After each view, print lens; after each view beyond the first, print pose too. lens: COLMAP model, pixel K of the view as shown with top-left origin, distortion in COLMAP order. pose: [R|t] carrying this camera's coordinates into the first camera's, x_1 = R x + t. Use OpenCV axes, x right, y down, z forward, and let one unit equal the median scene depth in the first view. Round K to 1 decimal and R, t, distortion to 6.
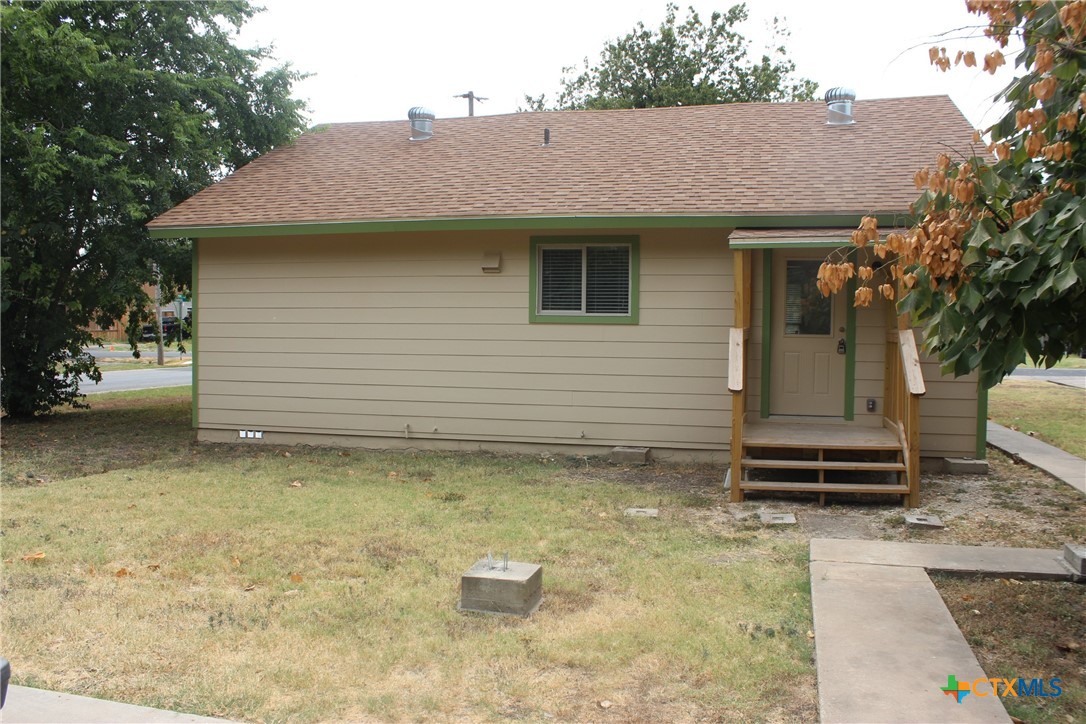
lens RADIAL K [[910.2, 0, 543.0], [0, 910.2, 362.0], [0, 0, 1]] dist [-0.174585, 0.166811]
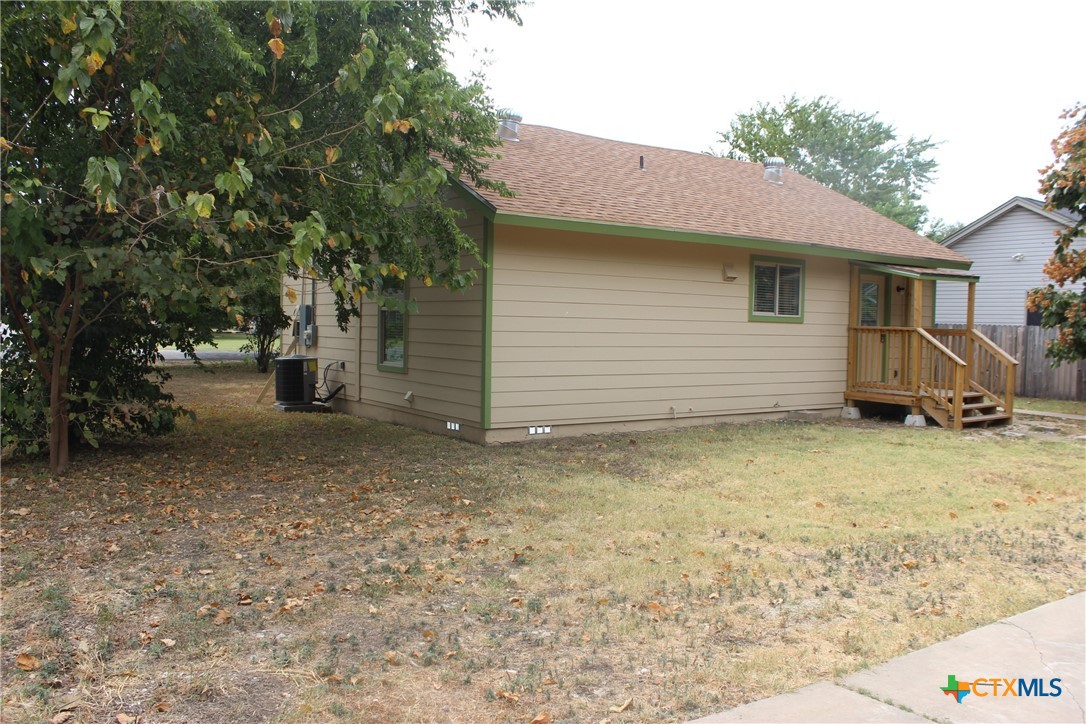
lens RADIAL K [[910.2, 0, 543.0], [0, 910.2, 362.0], [0, 0, 1]] dist [-0.174585, 0.166811]
pose [[0.665764, -0.027452, 0.745657, -1.175693], [0.013905, 0.999606, 0.024386, -0.020278], [-0.746033, -0.005867, 0.665883, 0.362610]]
